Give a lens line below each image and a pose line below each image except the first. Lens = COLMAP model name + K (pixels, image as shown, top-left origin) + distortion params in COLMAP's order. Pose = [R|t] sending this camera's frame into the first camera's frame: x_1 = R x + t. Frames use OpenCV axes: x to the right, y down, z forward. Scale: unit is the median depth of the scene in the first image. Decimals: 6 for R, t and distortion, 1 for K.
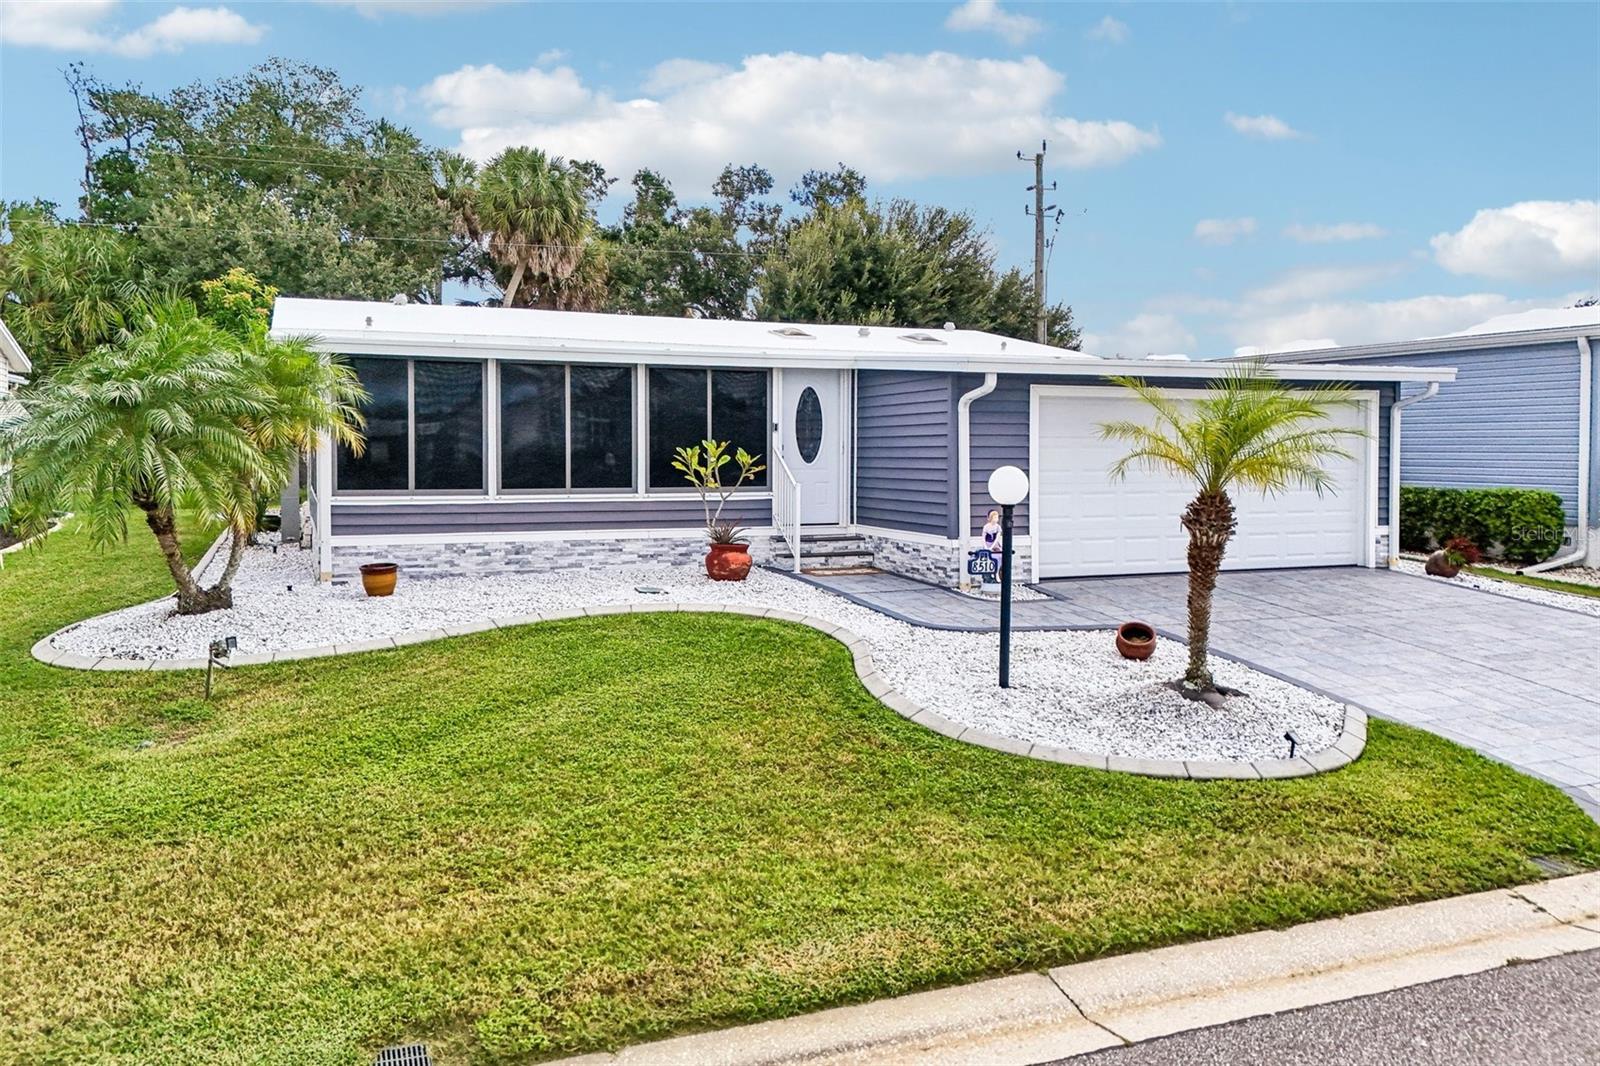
lens RADIAL K [[1216.6, 0, 799.0], [0, 1216.6, 483.1], [0, 0, 1]] dist [0.084168, -0.101733]
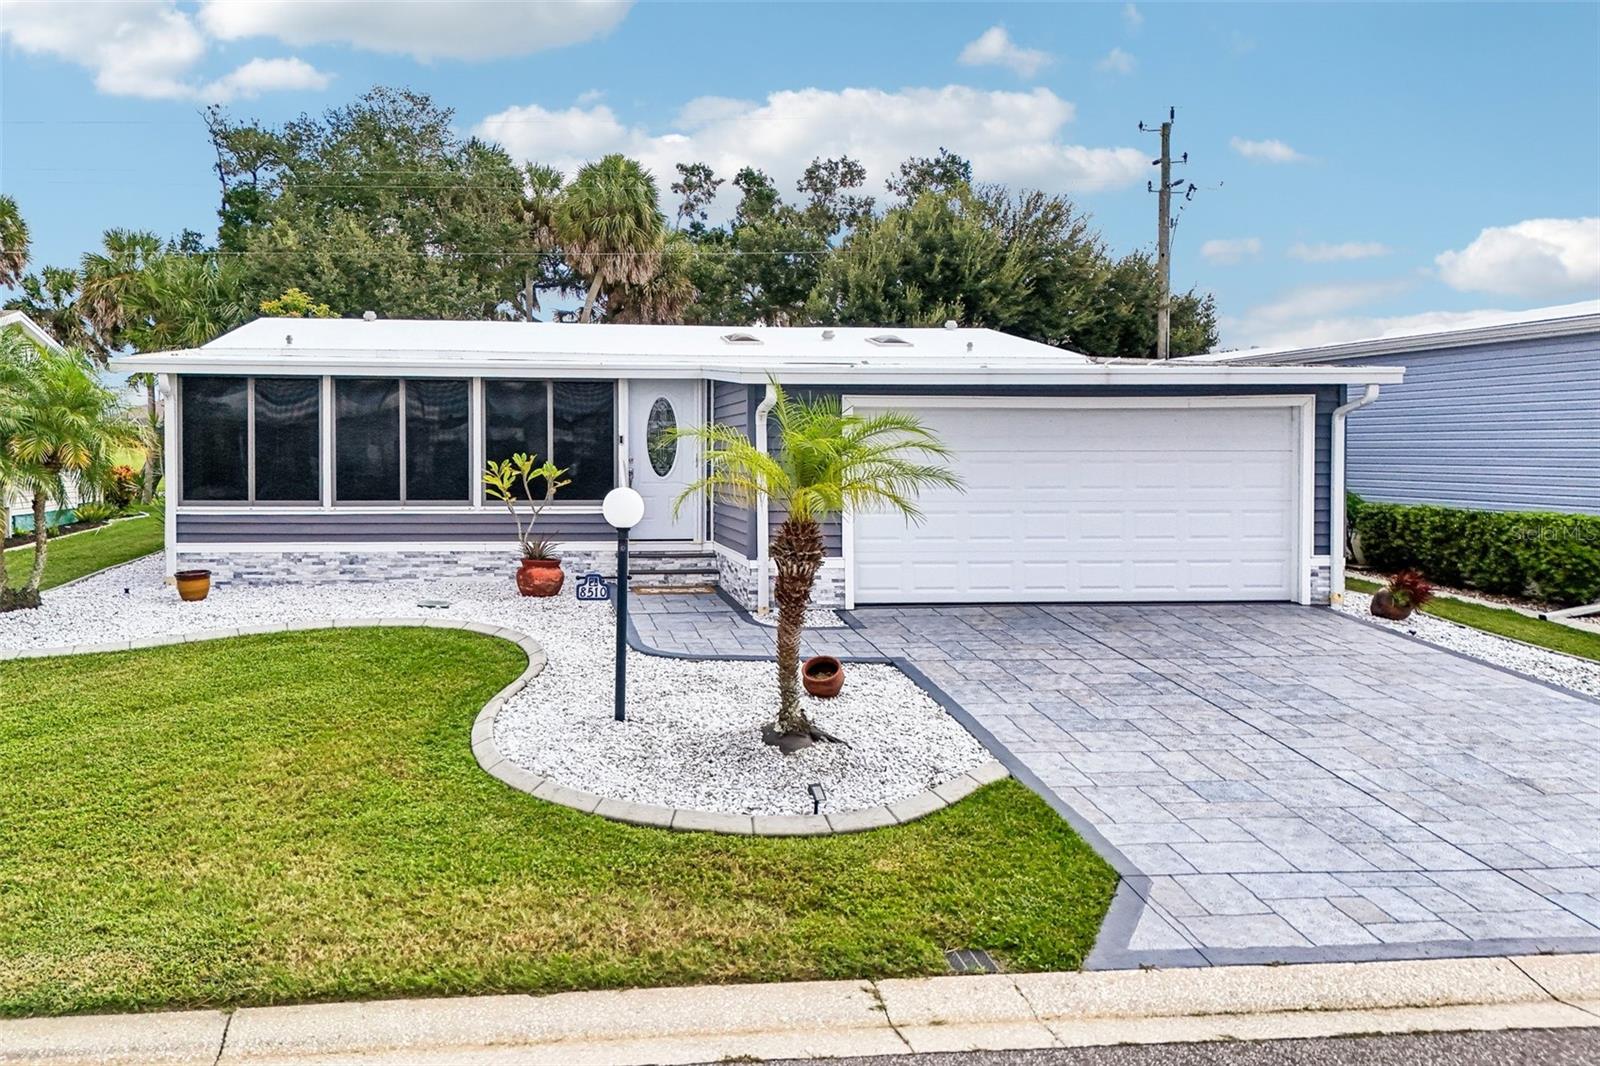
lens RADIAL K [[1287.8, 0, 799.2], [0, 1287.8, 474.1], [0, 0, 1]] dist [0.058763, -0.009538]
pose [[0.959242, 0.006277, -0.282515, 0.360401], [-0.008275, 0.999948, -0.005882, -0.011815], [0.282463, 0.007980, 0.959245, 0.045431]]
